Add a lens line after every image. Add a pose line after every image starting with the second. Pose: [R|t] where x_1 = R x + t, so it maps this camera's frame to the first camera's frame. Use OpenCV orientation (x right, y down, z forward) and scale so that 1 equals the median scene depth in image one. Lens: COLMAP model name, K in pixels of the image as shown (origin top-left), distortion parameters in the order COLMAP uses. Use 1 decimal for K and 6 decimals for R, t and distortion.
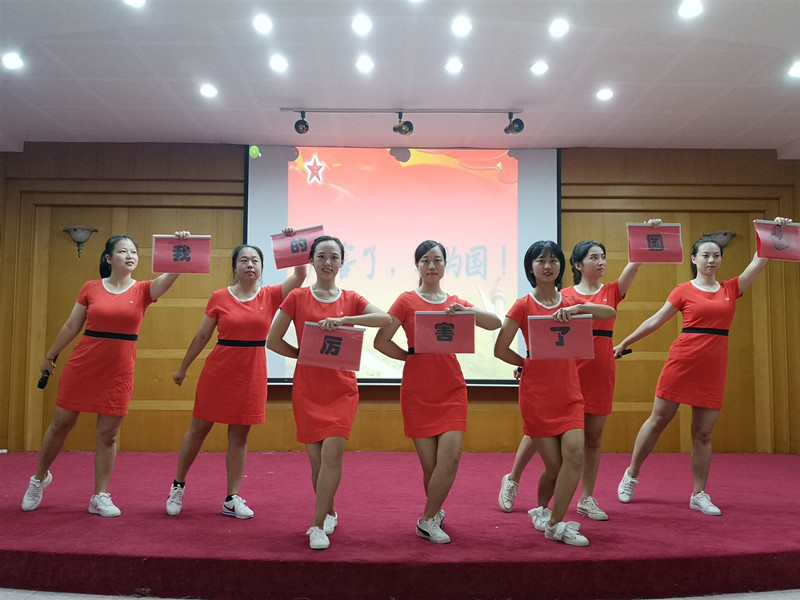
lens RADIAL K [[701.1, 0, 400.5], [0, 701.1, 308.2], [0, 0, 1]] dist [0.017068, -0.028994]
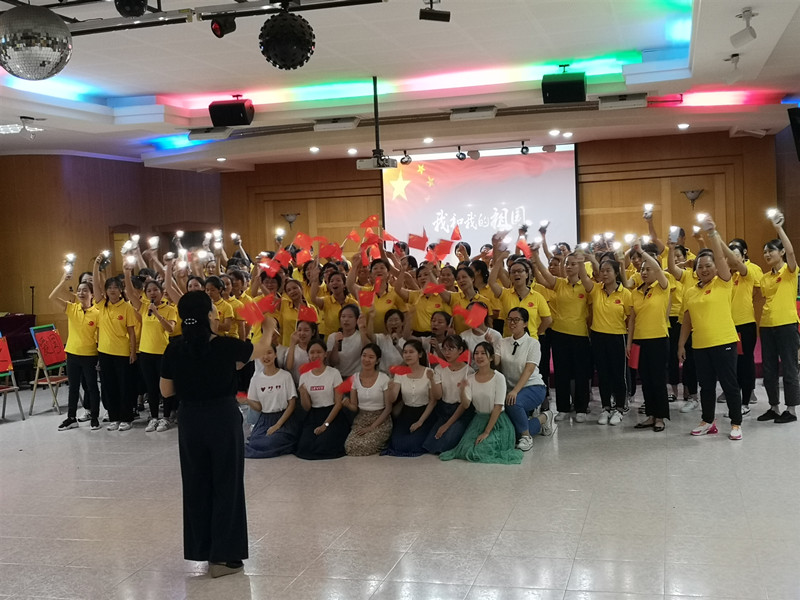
lens RADIAL K [[986.7, 0, 396.8], [0, 986.7, 303.2], [0, 0, 1]] dist [0.020179, 0.000000]
pose [[0.956683, -0.031554, -0.289418, 0.463537], [0.072381, 0.988674, 0.131469, -0.193305], [0.281992, -0.146722, 0.948131, -1.196011]]
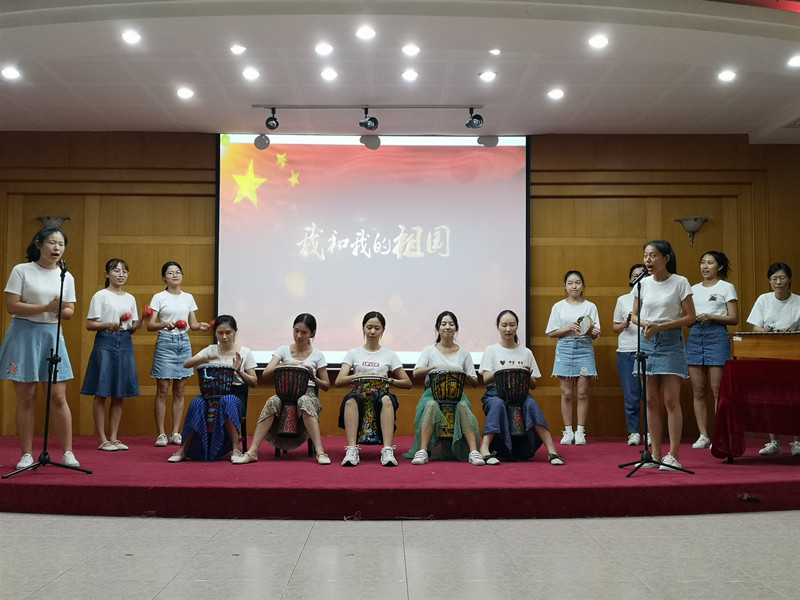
lens RADIAL K [[931.1, 0, 396.5], [0, 931.1, 294.9], [0, 0, 1]] dist [0.032071, 0.000000]
pose [[0.999941, -0.003277, -0.010372, 0.050057], [0.003261, 0.999994, -0.001532, 0.002496], [0.010377, 0.001498, 0.999945, -0.336123]]
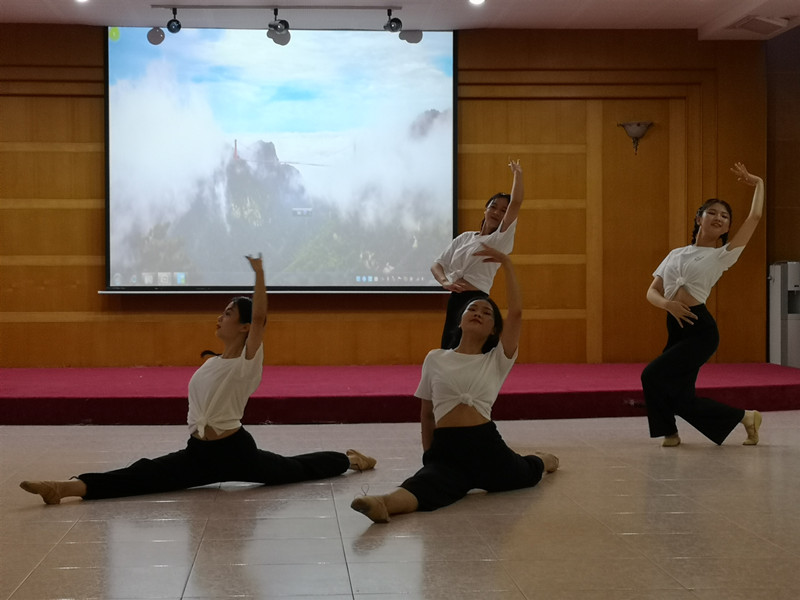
lens RADIAL K [[1520.1, 0, 406.9], [0, 1520.1, 304.1], [0, 0, 1]] dist [0.050684, 0.000000]
pose [[0.998416, -0.010340, 0.055299, 0.051208], [0.005759, 0.996586, 0.082359, -0.037941], [-0.055961, -0.081911, 0.995067, -0.969101]]
